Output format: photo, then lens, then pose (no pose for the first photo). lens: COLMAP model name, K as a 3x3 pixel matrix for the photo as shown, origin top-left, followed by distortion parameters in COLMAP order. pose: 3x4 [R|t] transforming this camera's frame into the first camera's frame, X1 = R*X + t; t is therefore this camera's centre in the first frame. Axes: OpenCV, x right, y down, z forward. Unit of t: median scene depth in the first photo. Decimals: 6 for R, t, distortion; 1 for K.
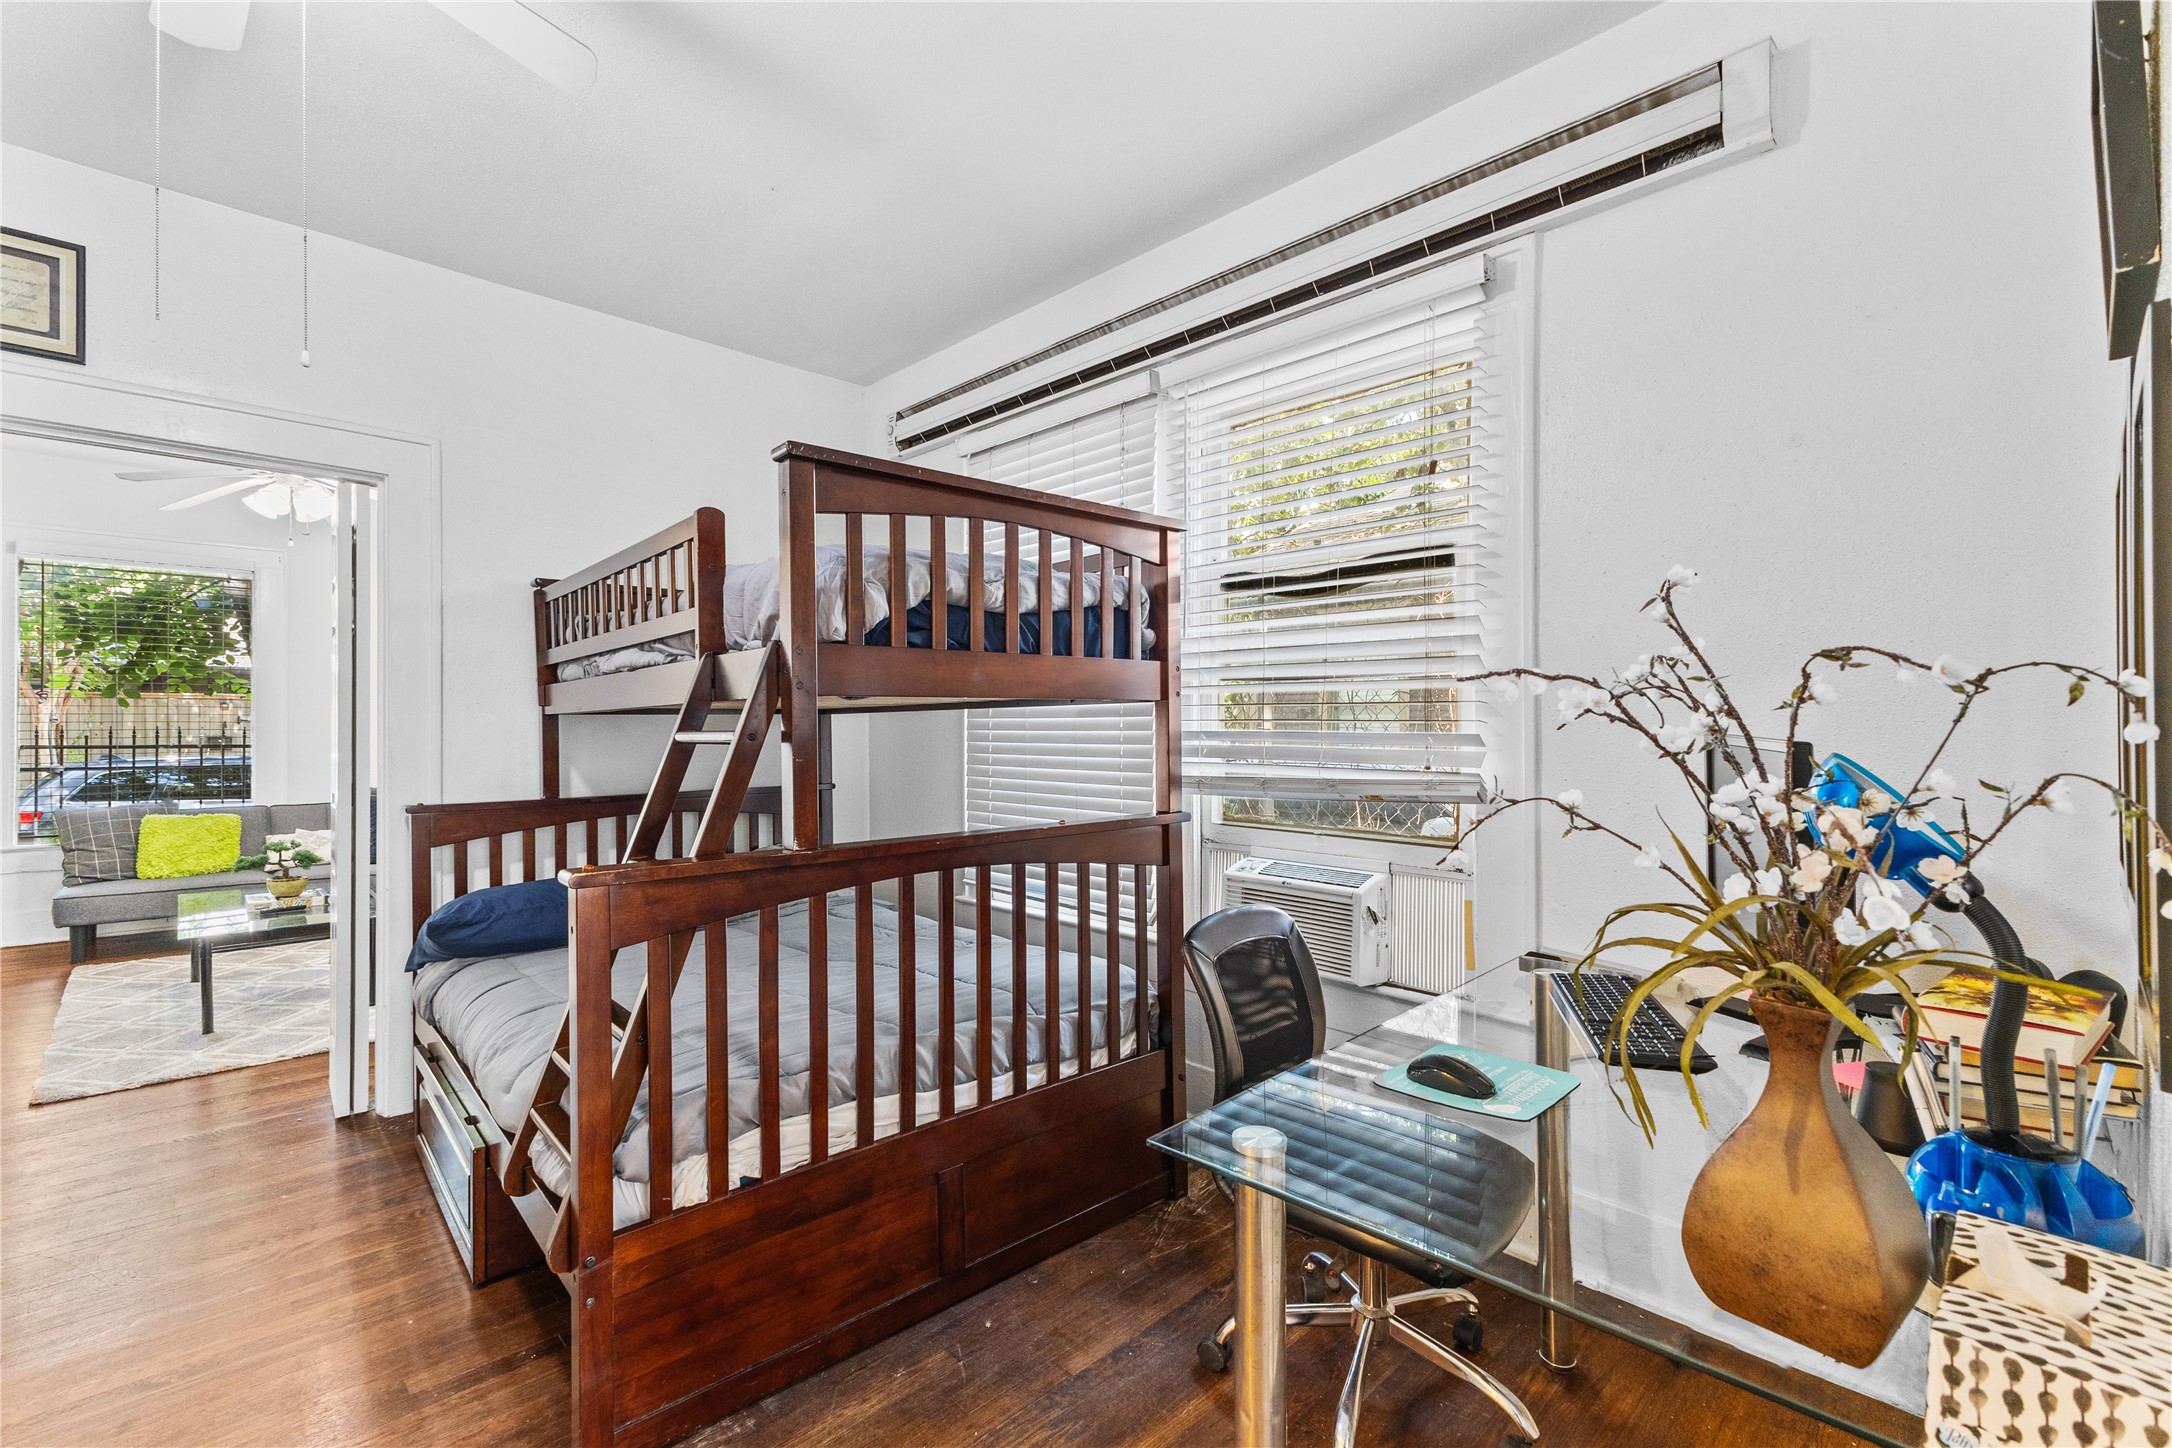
lens RADIAL K [[942.6, 0, 1085.8], [0, 942.6, 727.9], [0, 0, 1]] dist [0.011065, -0.000573]
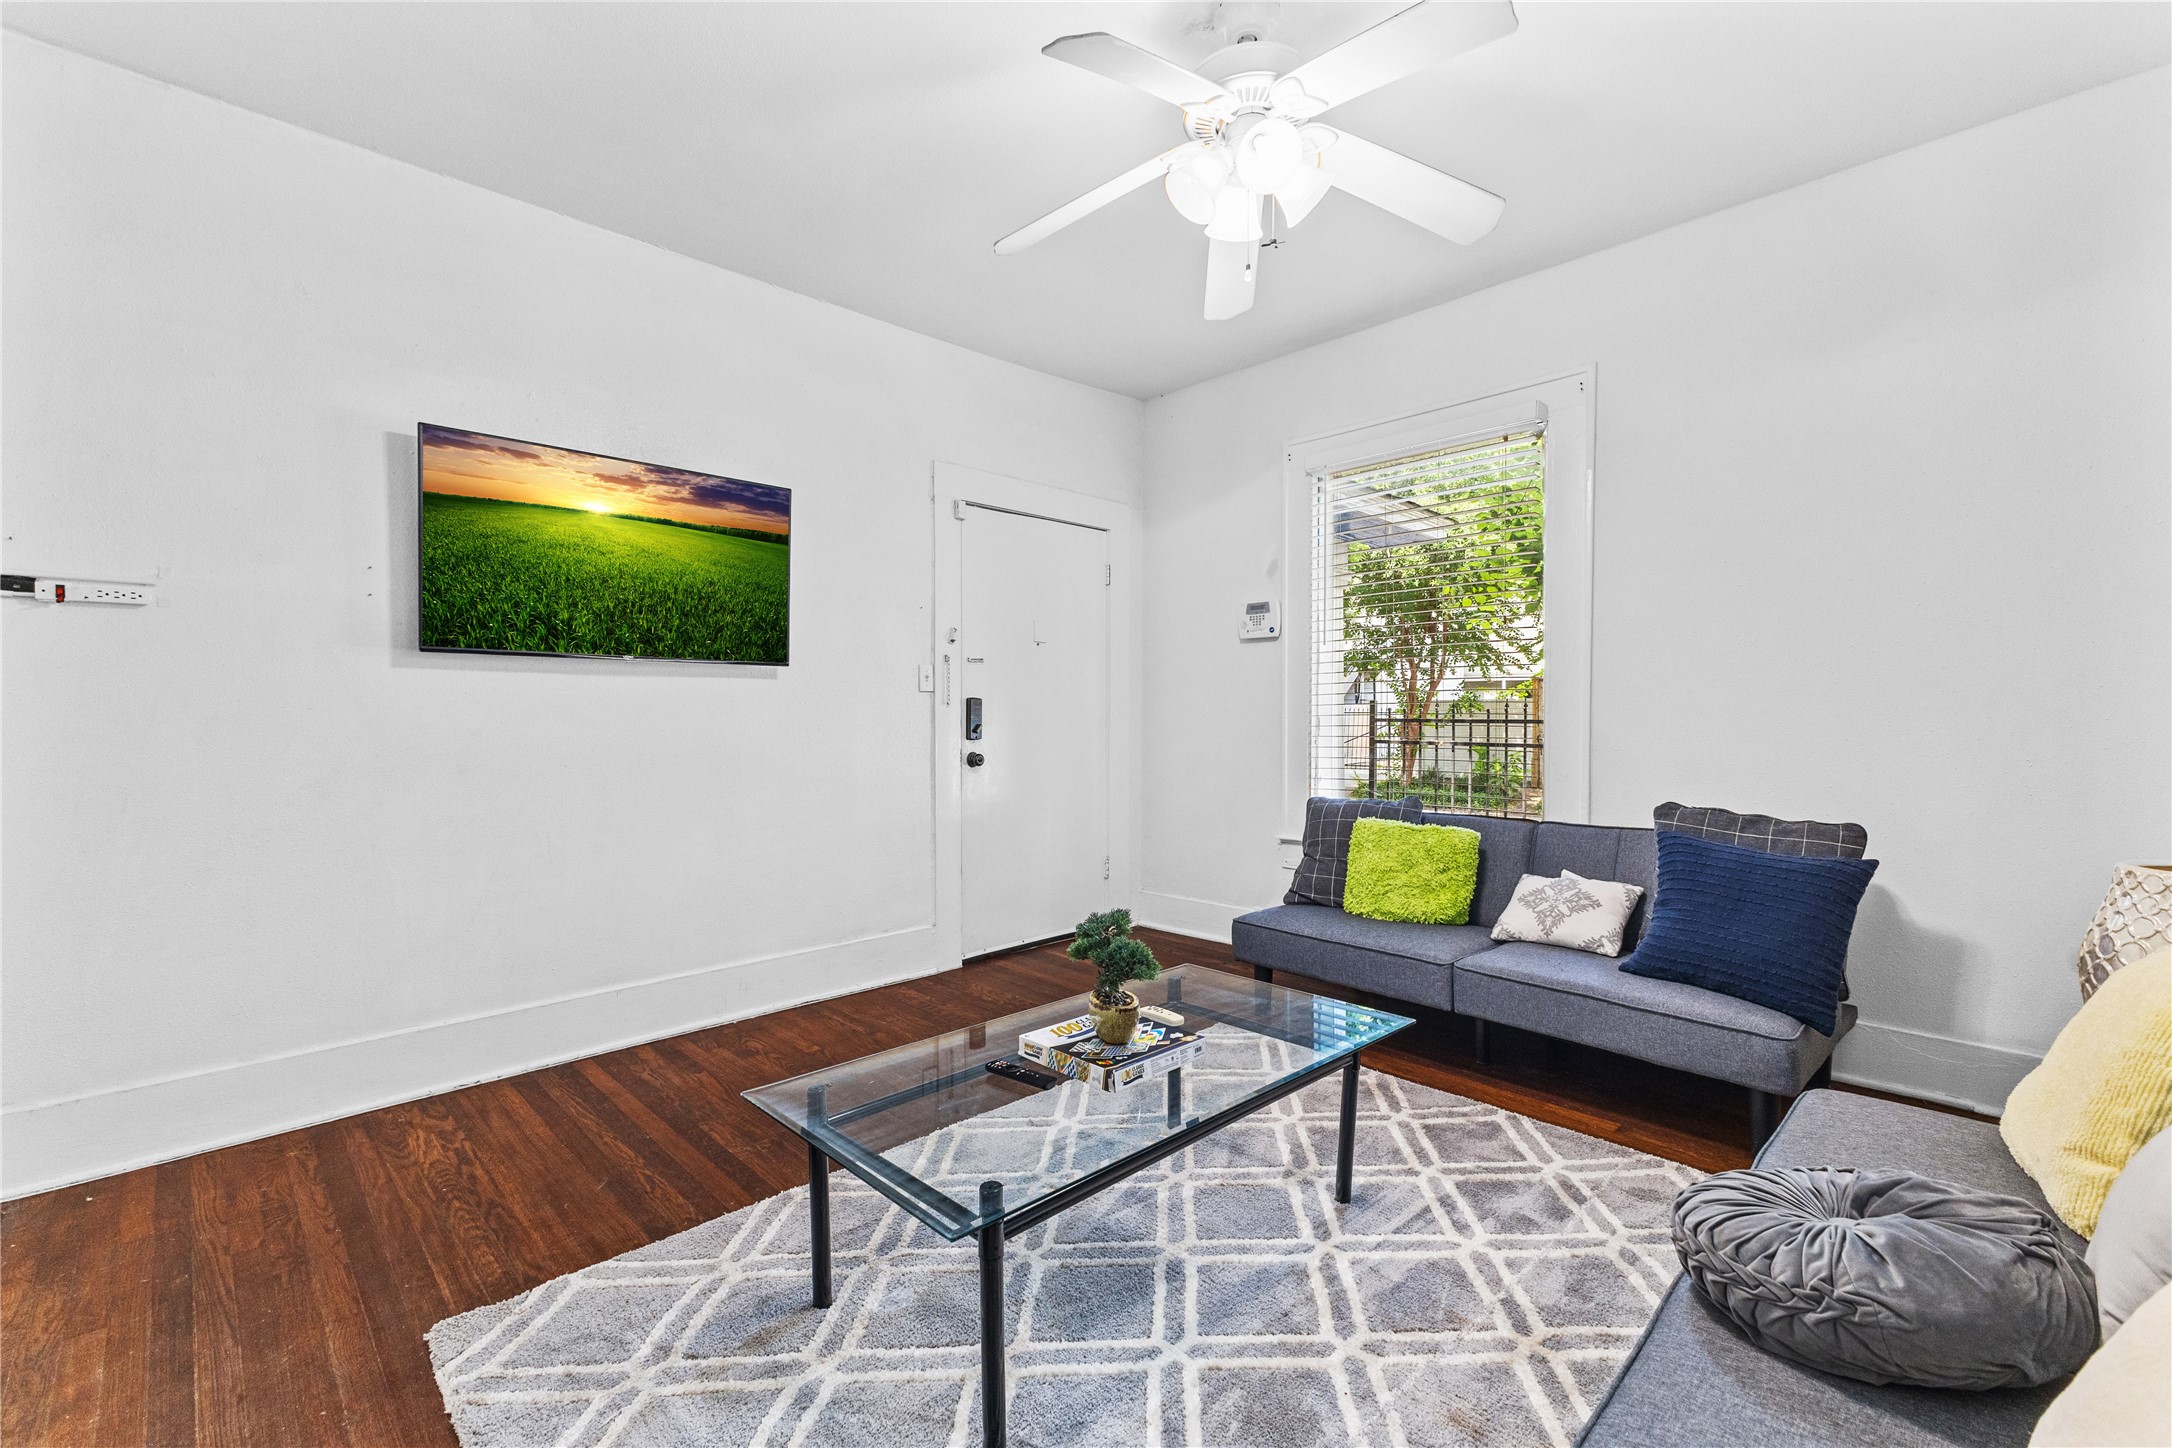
lens RADIAL K [[937.2, 0, 1086.0], [0, 937.2, 724.0], [0, 0, 1]] dist [0.002214, 0.000146]
pose [[-0.006360, 0.016416, -0.999845, -0.573827], [0.003807, 0.999858, 0.016392, 0.024078], [0.999973, -0.003702, -0.006422, 1.446629]]
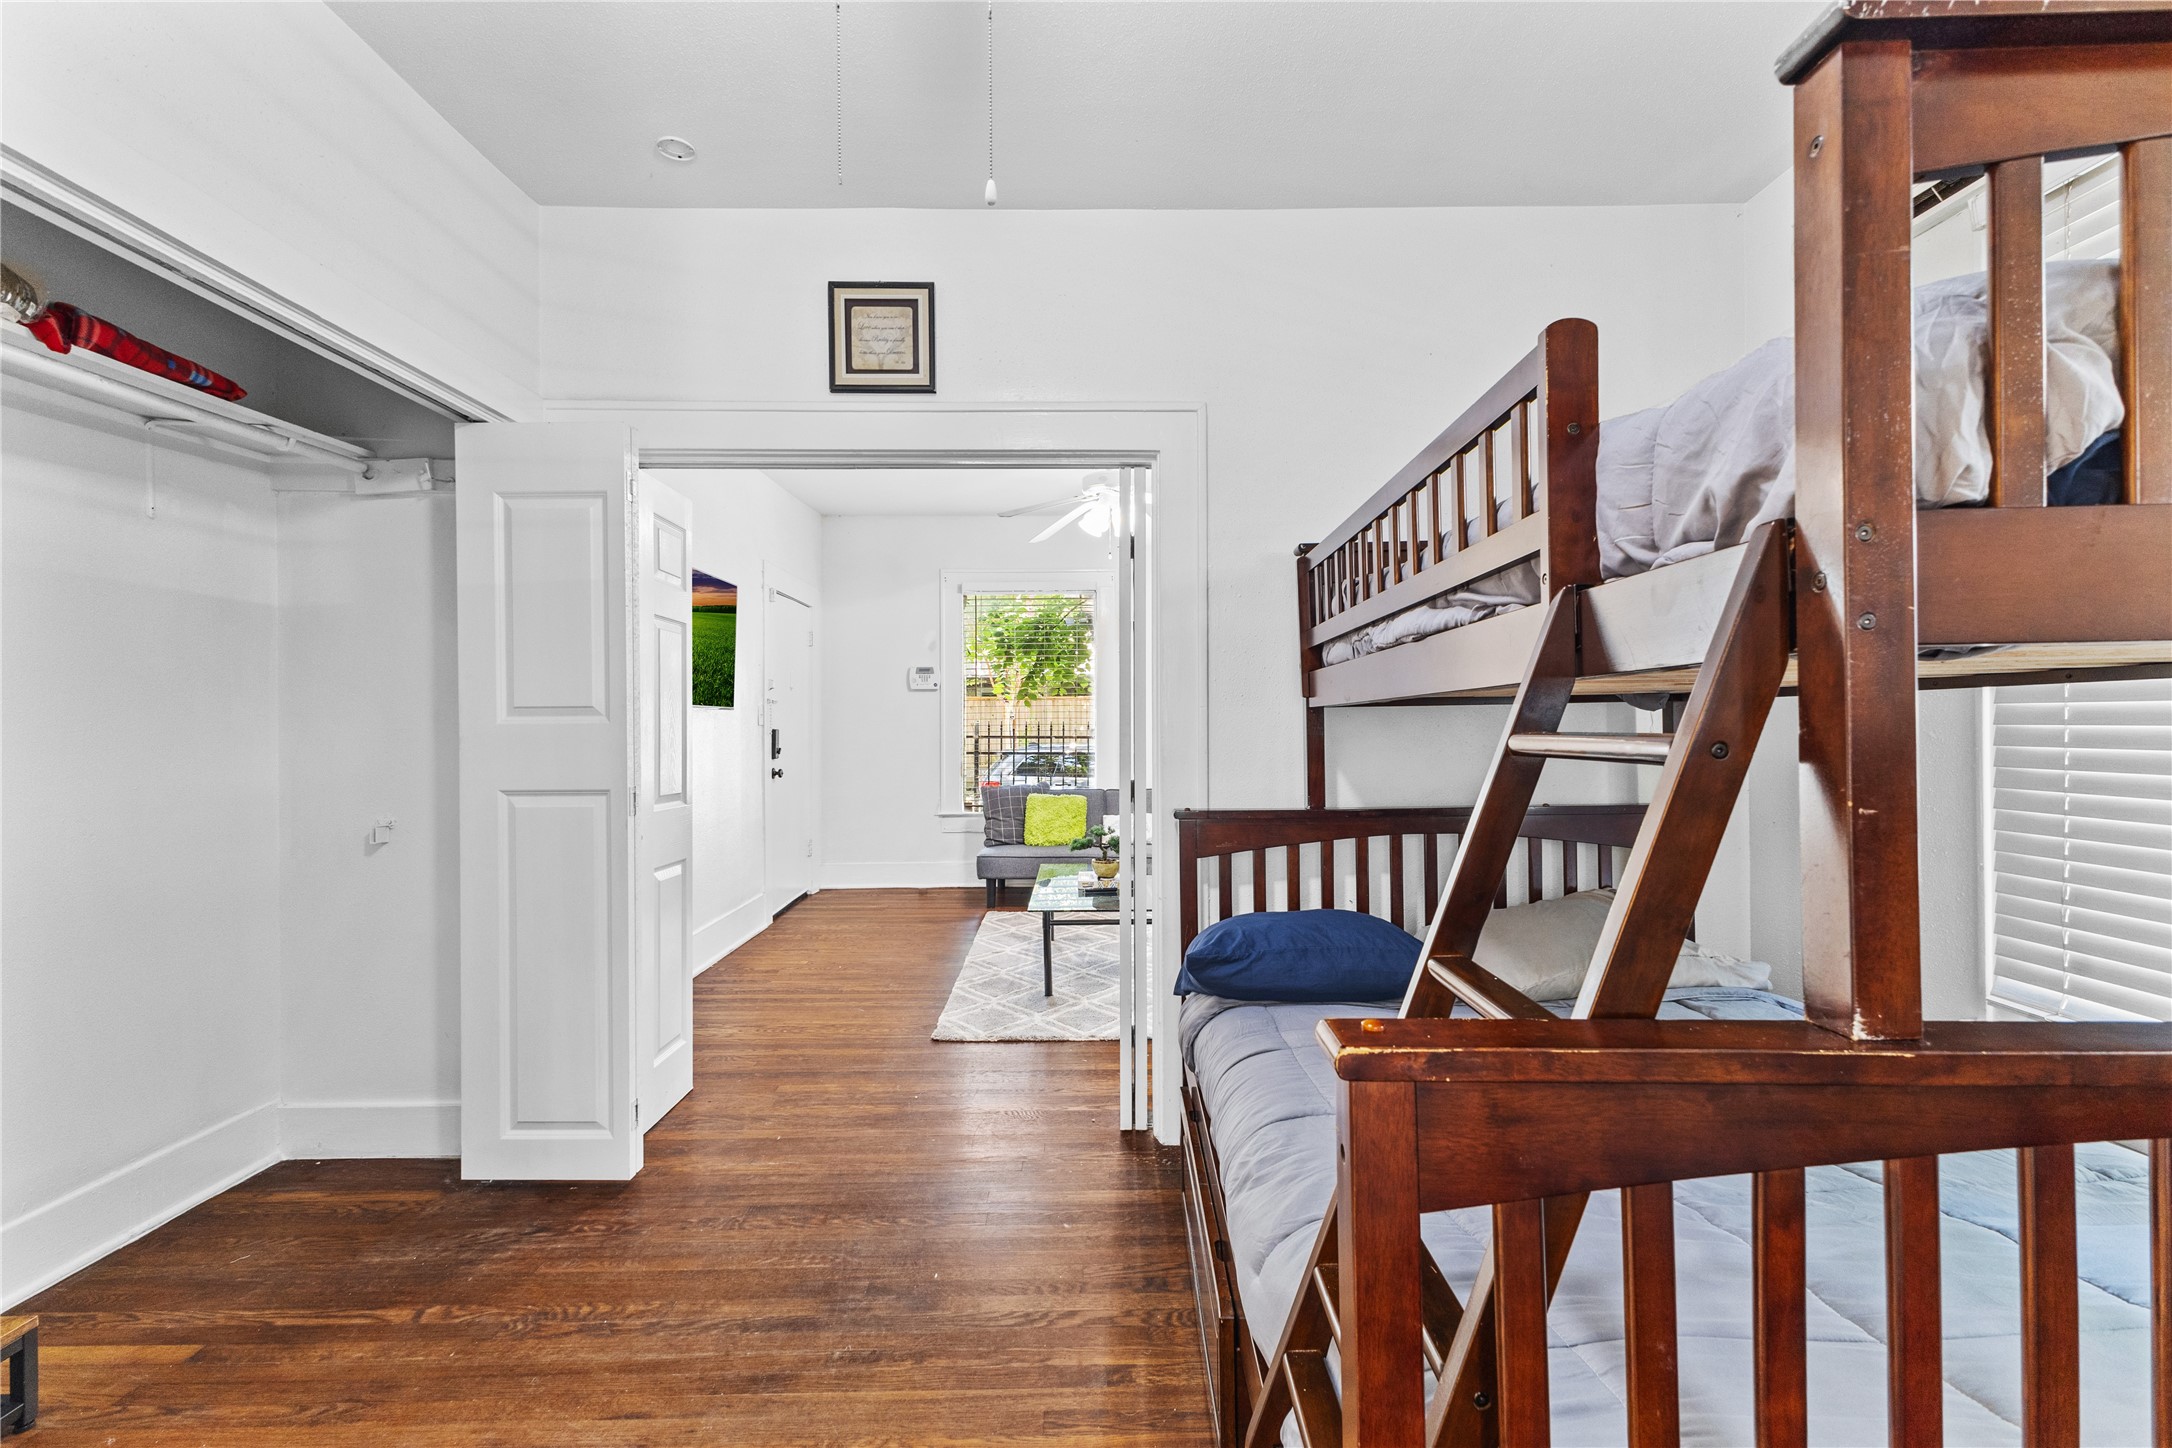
lens RADIAL K [[942.6, 0, 1085.8], [0, 942.6, 727.9], [0, 0, 1]] dist [0.011065, -0.000573]
pose [[0.725003, -0.000373, -0.688745, -0.155846], [0.006669, 0.999957, 0.006478, -0.003029], [0.688713, -0.009289, 0.724974, 0.286419]]
